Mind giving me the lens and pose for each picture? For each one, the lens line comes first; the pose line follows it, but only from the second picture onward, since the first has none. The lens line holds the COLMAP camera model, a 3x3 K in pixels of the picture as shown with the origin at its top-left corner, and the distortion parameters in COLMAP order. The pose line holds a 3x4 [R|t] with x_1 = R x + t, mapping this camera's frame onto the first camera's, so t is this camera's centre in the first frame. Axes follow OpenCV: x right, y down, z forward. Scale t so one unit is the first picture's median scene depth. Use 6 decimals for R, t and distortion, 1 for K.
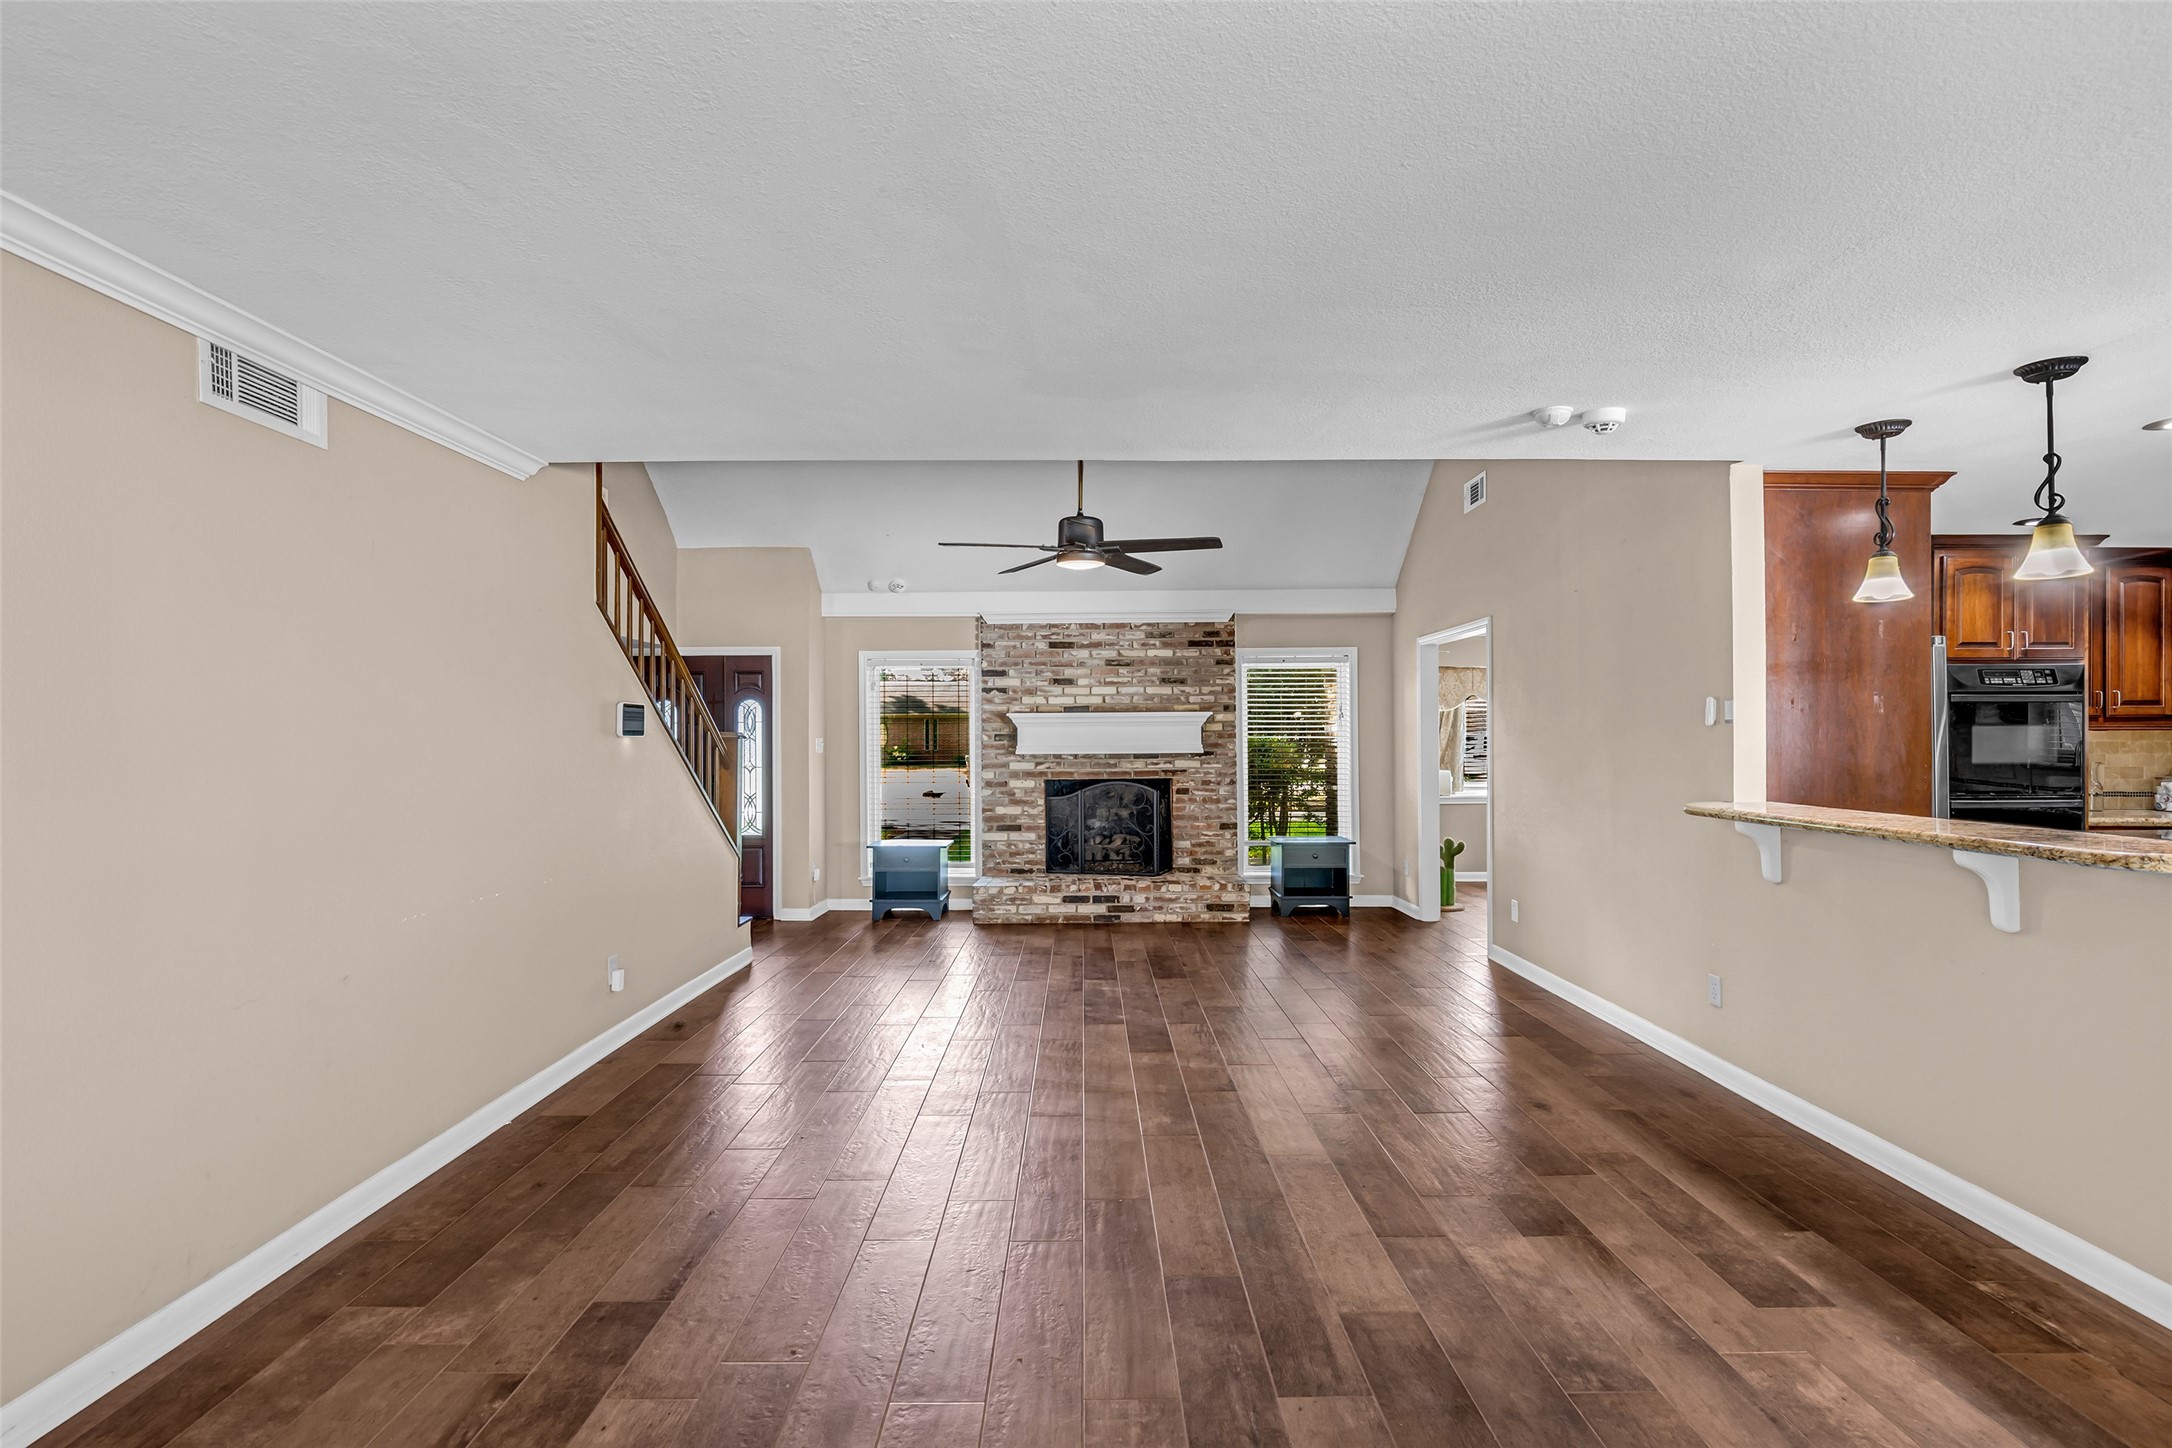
lens RADIAL K [[993.5, 0, 1106.5], [0, 993.5, 741.3], [0, 0, 1]] dist [-0.009105, 0.002506]
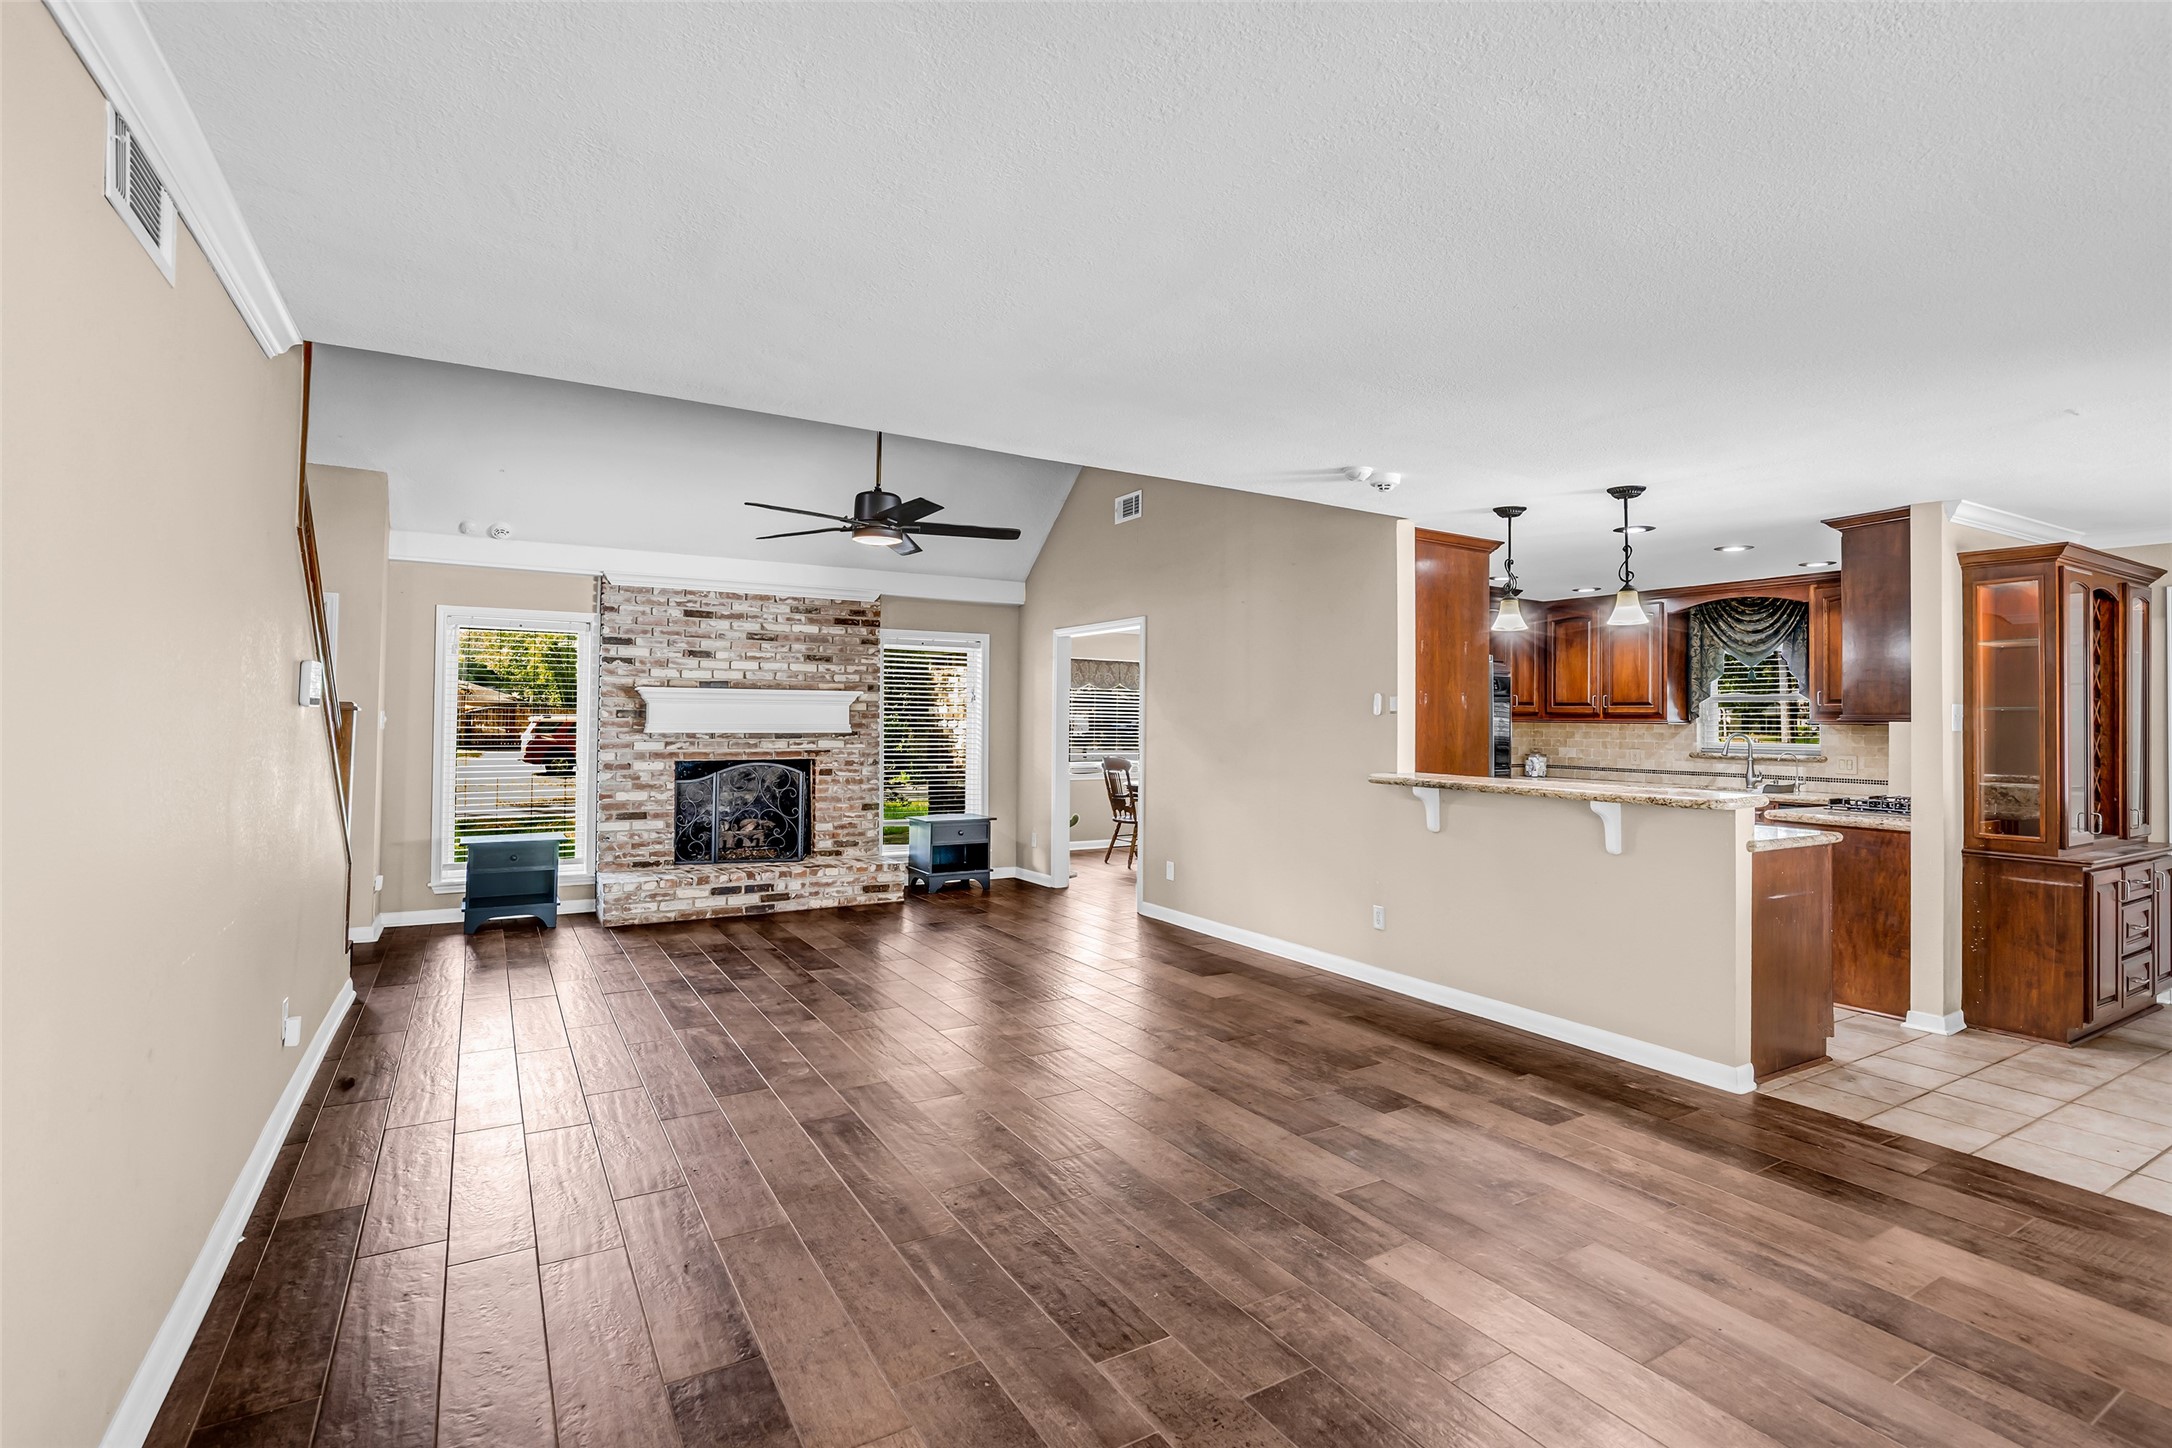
lens RADIAL K [[993.5, 0, 1098.5], [0, 993.5, 700.5], [0, 0, 1]] dist [-0.009105, 0.002506]
pose [[0.863430, 0.023782, 0.503908, -0.255654], [-0.012731, 0.999597, -0.025361, 0.001917], [-0.504308, 0.015482, 0.863385, 0.034116]]
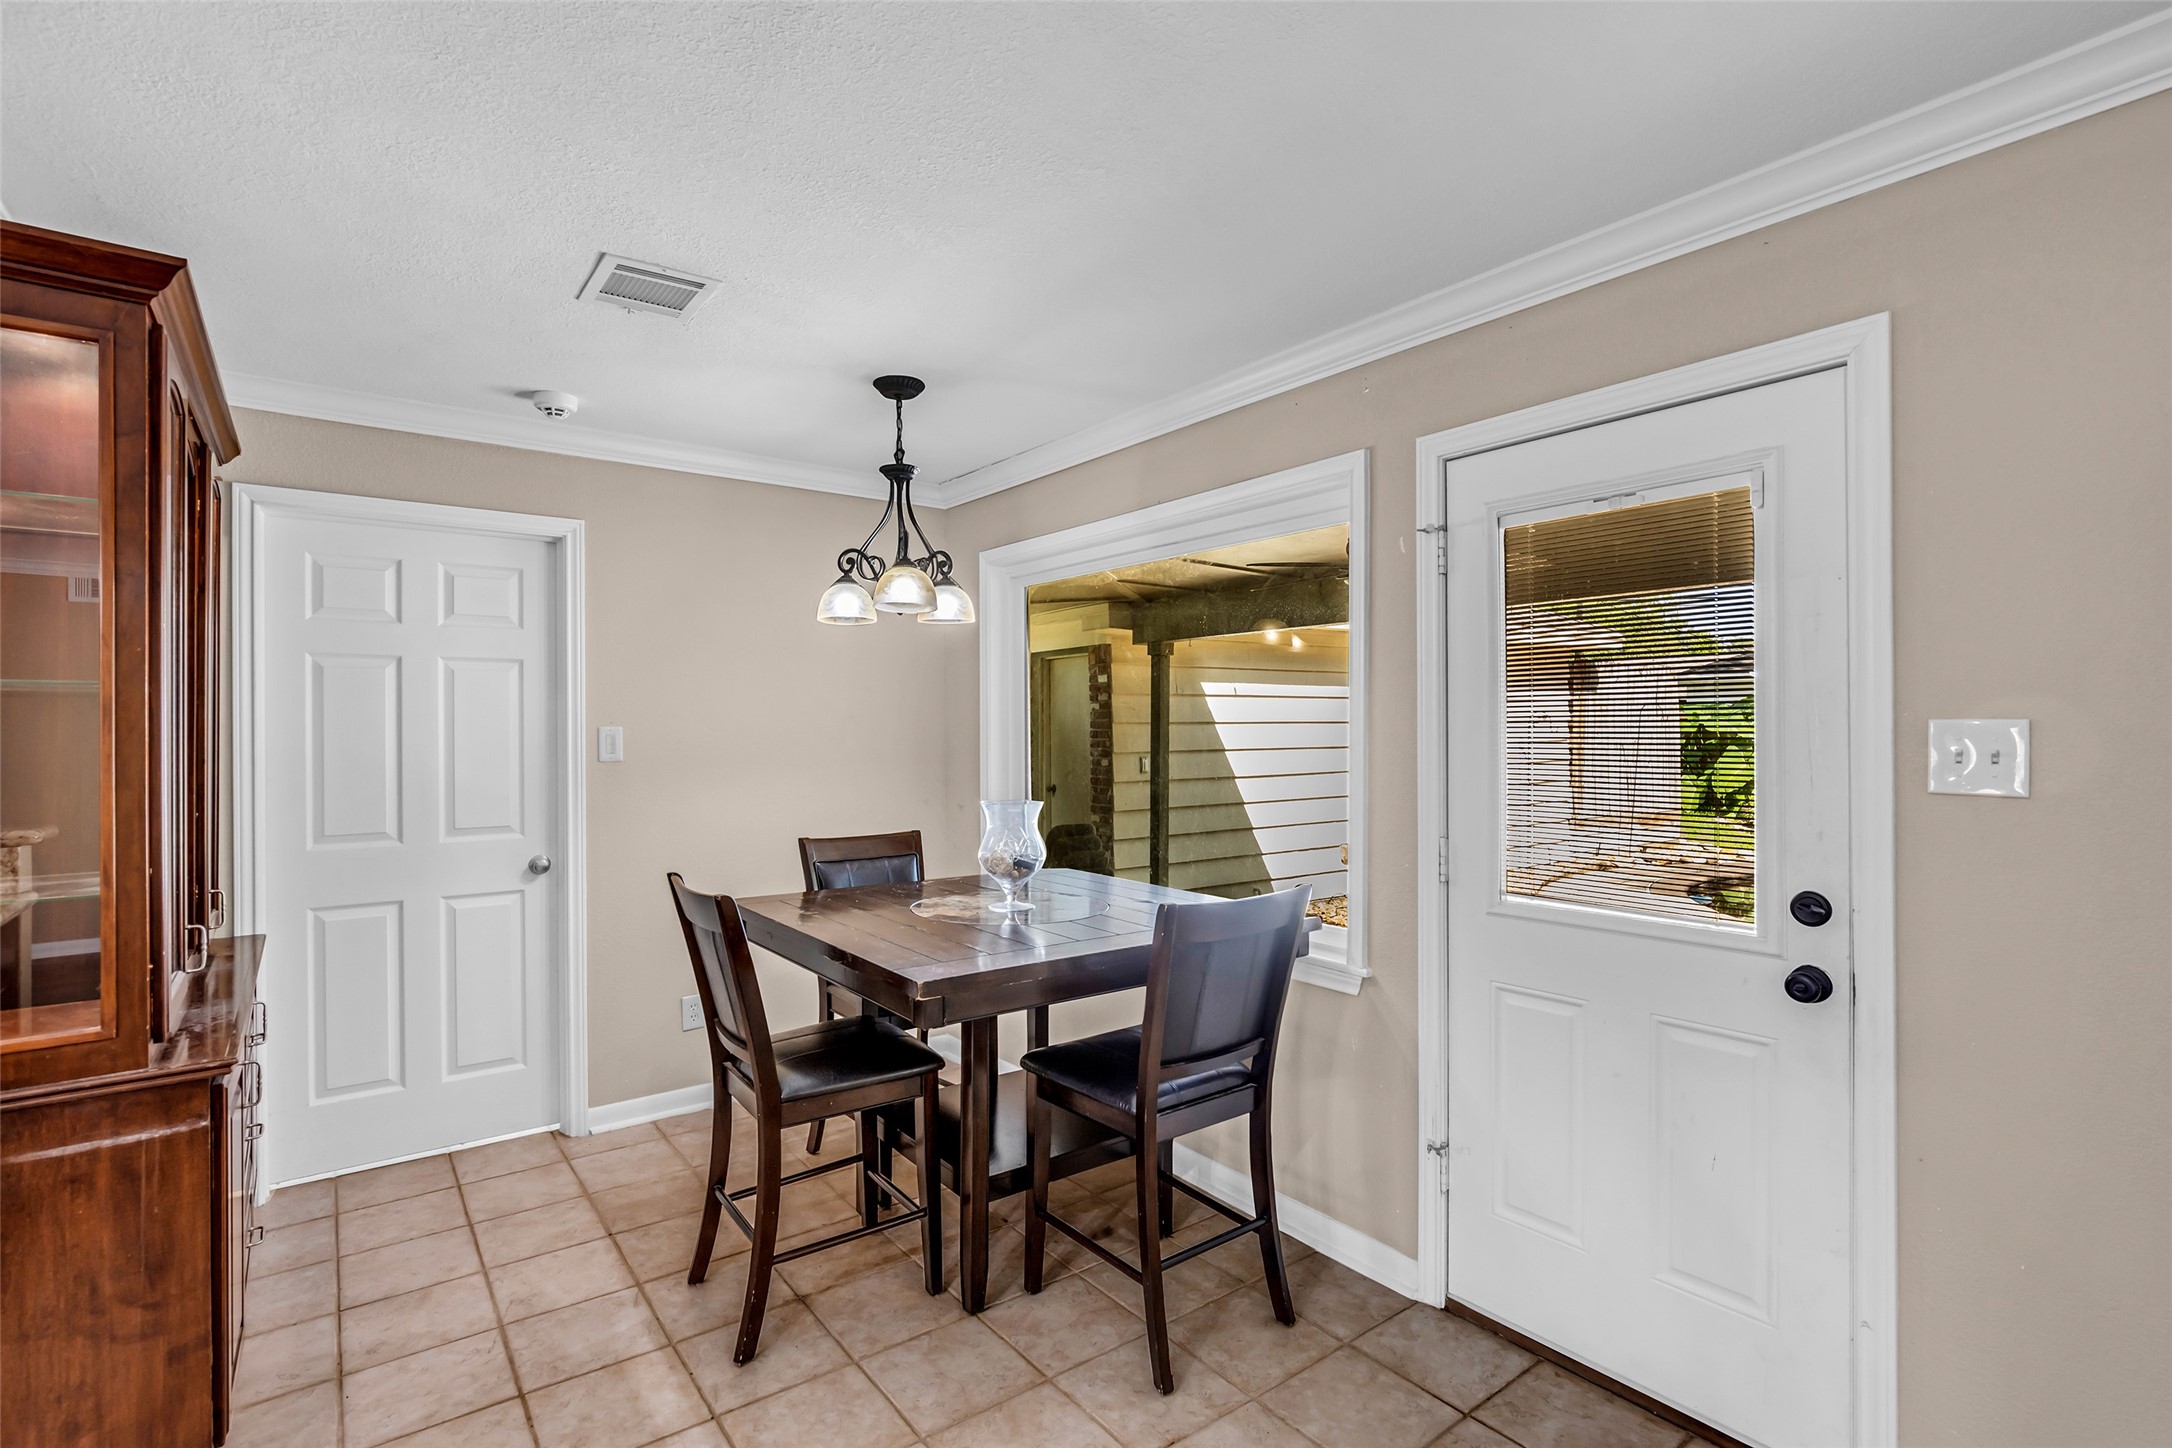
lens RADIAL K [[993.5, 0, 1082.4], [0, 993.5, 724.4], [0, 0, 1]] dist [-0.009105, 0.002506]
pose [[-0.589365, 0.009795, 0.807808, 0.356079], [0.010640, 0.999934, -0.004362, -0.004640], [-0.807797, 0.006024, -0.589430, 0.264806]]
